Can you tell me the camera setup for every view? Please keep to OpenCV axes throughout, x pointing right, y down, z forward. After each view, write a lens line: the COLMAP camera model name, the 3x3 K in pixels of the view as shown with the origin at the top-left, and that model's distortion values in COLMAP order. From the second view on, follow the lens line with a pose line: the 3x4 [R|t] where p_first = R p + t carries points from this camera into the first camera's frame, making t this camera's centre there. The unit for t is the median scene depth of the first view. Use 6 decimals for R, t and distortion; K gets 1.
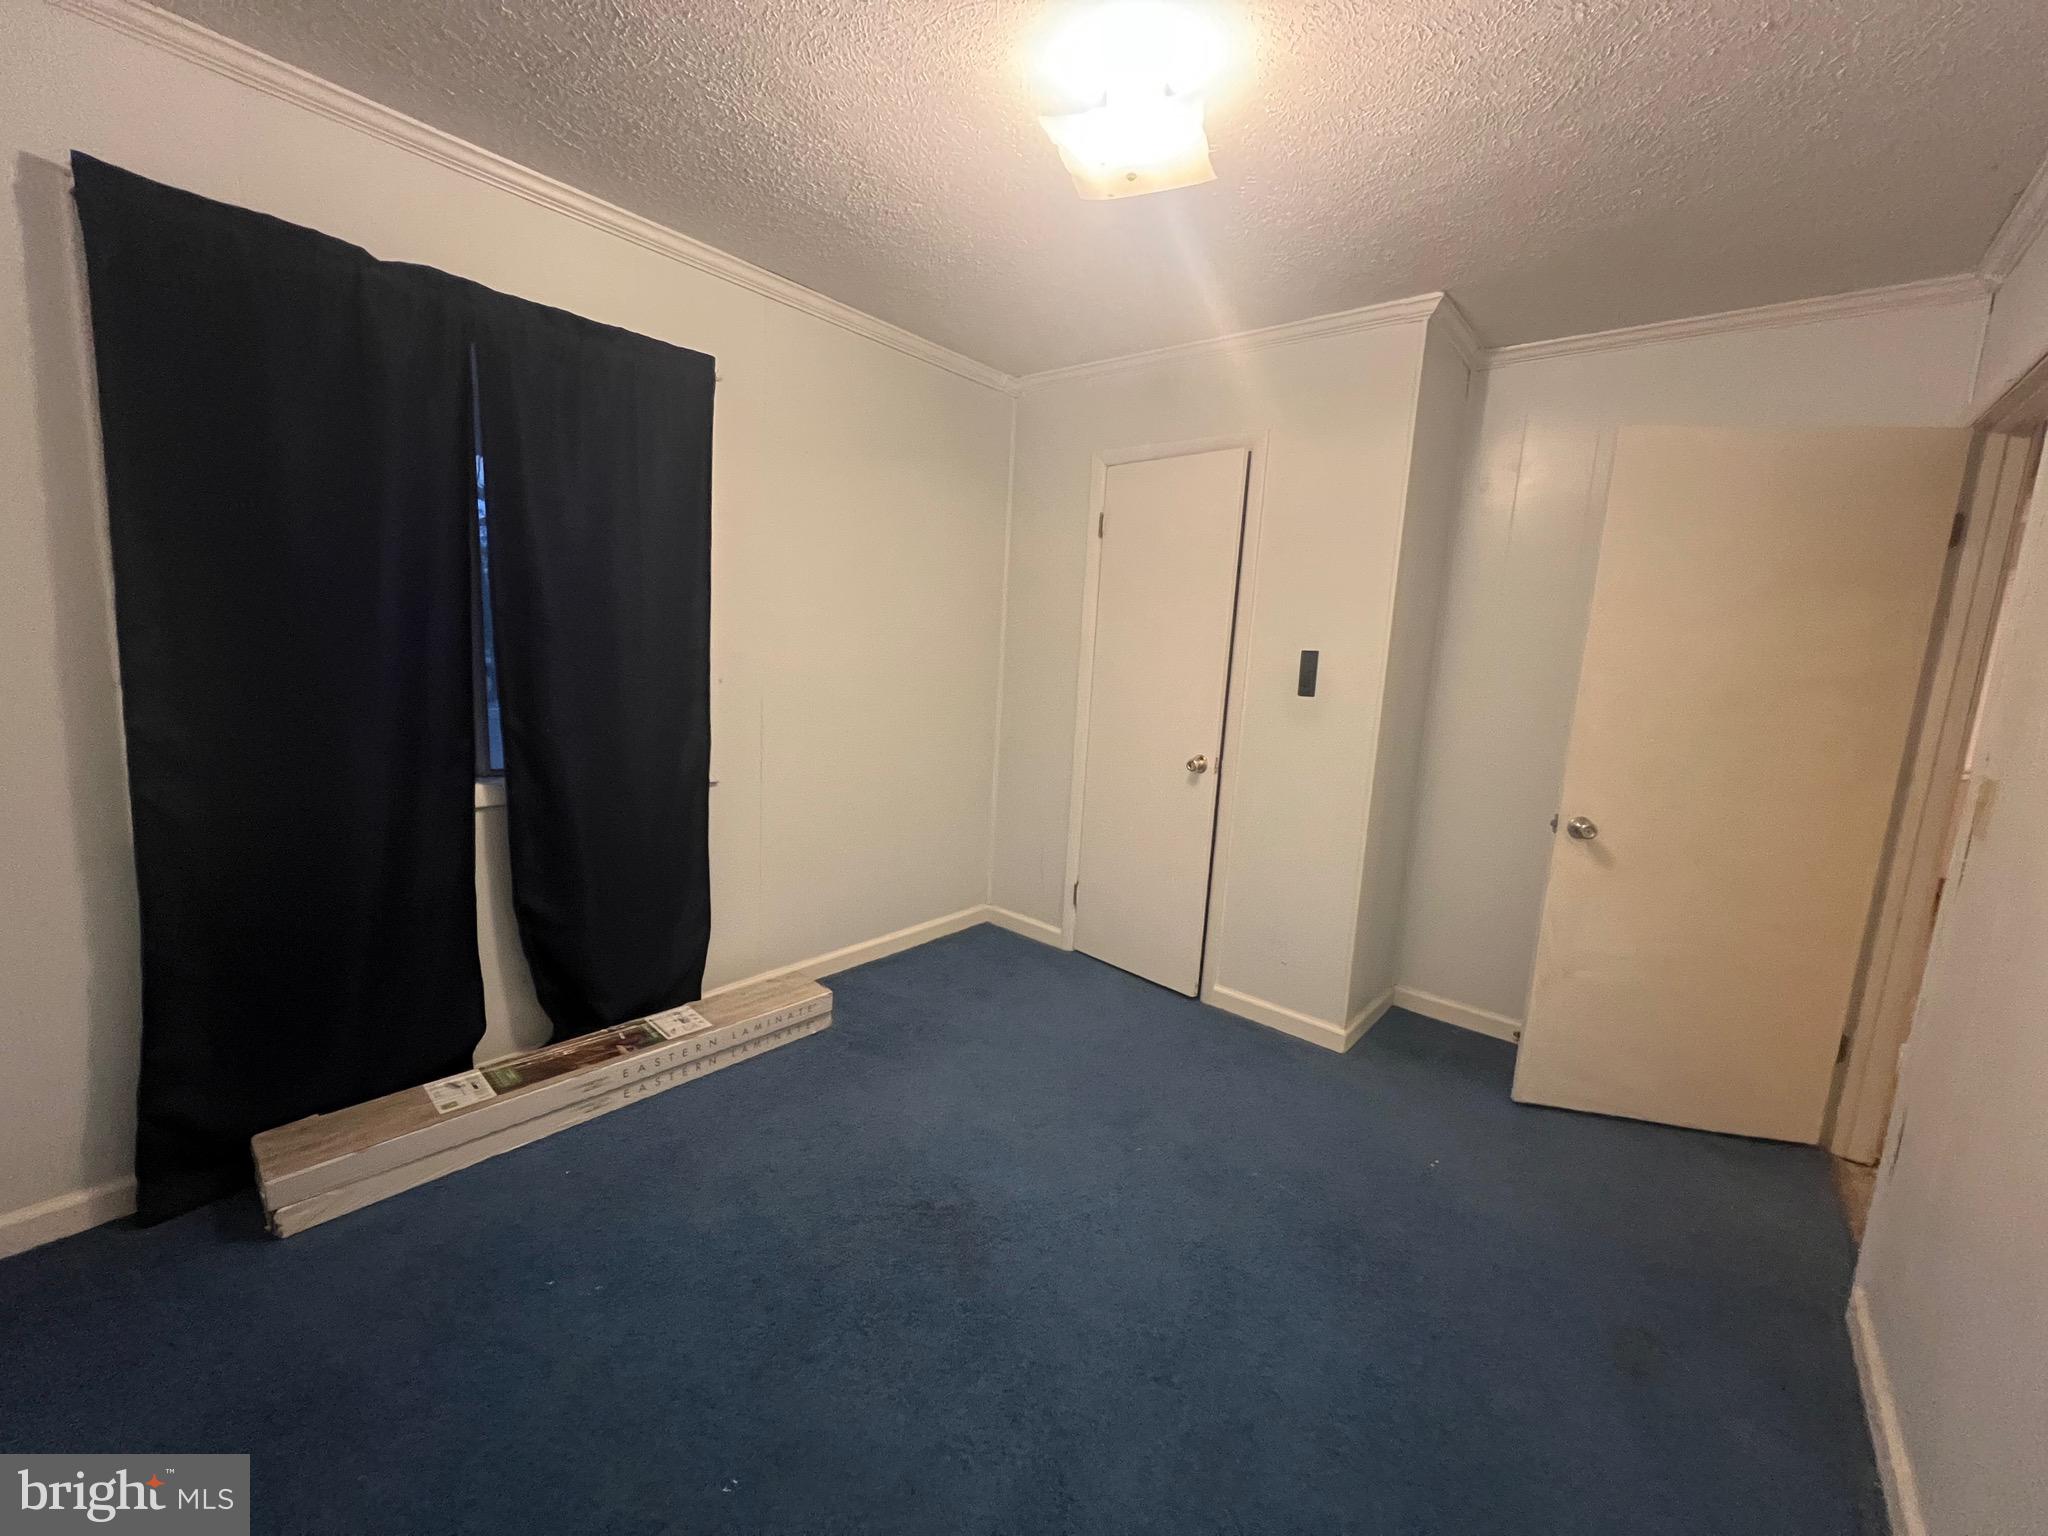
lens RADIAL K [[816.0, 0, 1030.5], [0, 816.0, 768.8], [0, 0, 1]] dist [-0.002210, -0.000125]
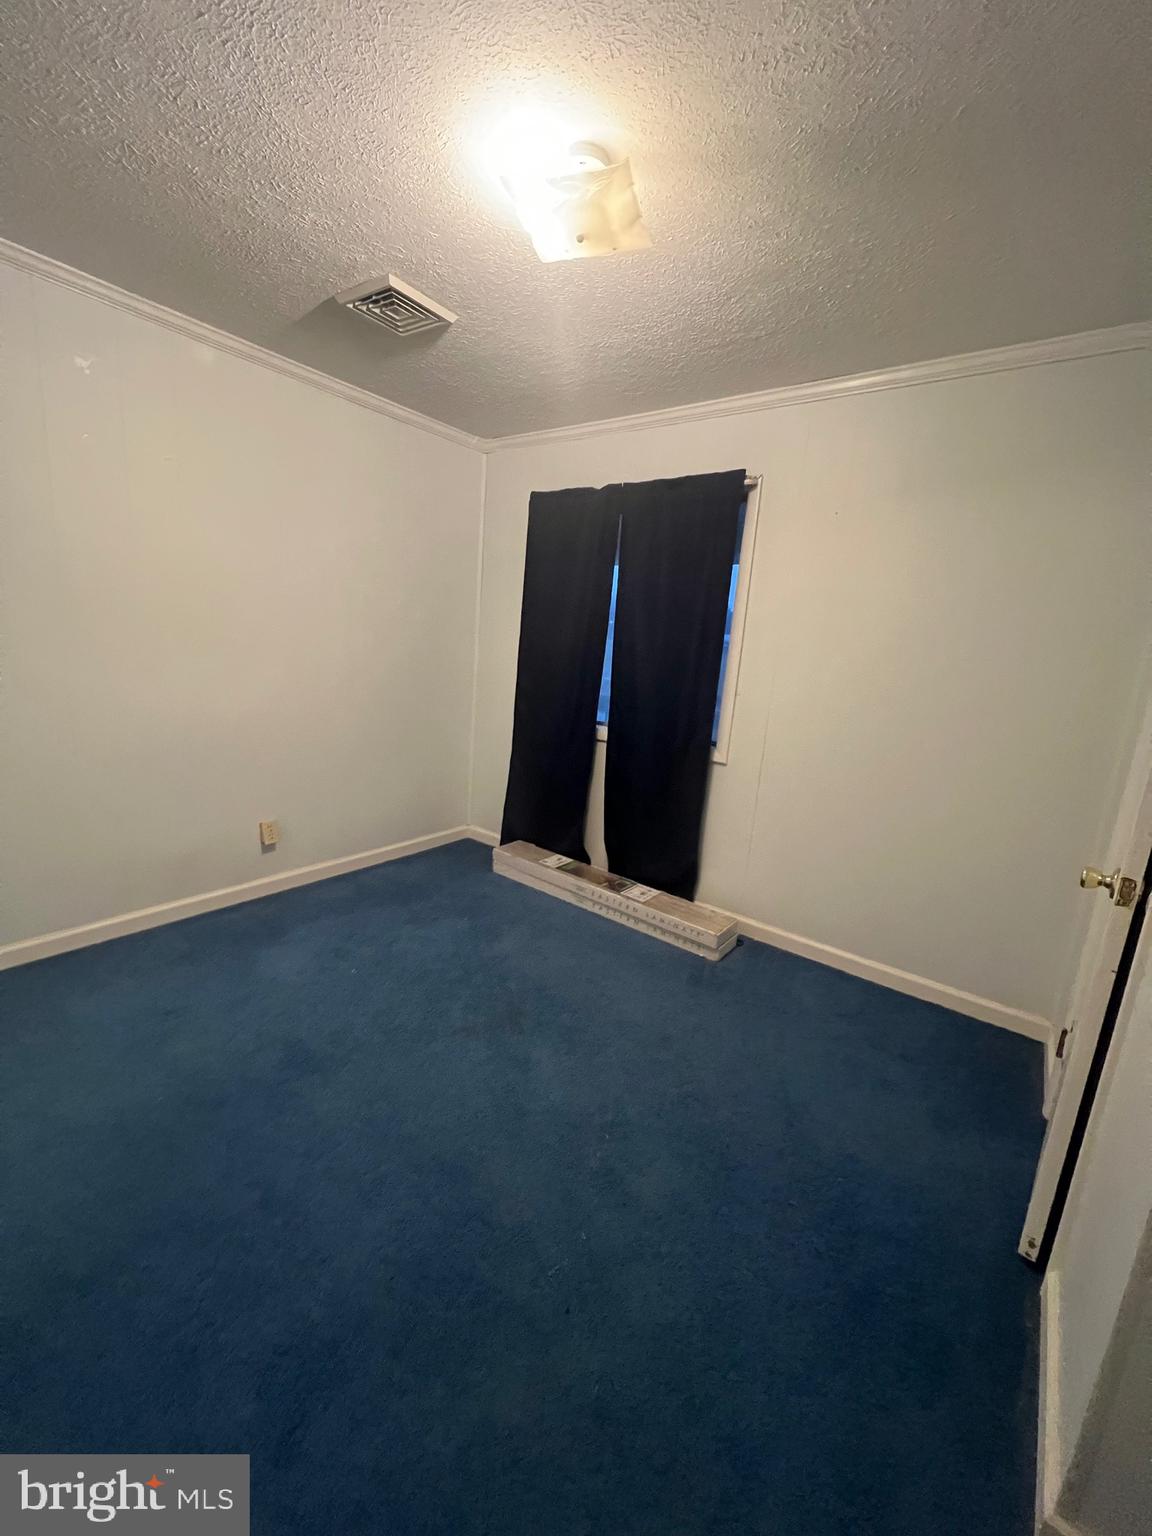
lens RADIAL K [[612.0, 0, 582.4], [0, 612.0, 762.2], [0, 0, 1]] dist [-0.002210, -0.000125]
pose [[0.049806, 0.136860, -0.989337, 0.757668], [-0.233072, 0.964810, 0.121734, -0.065180], [0.971183, 0.224524, 0.079952, 0.749589]]
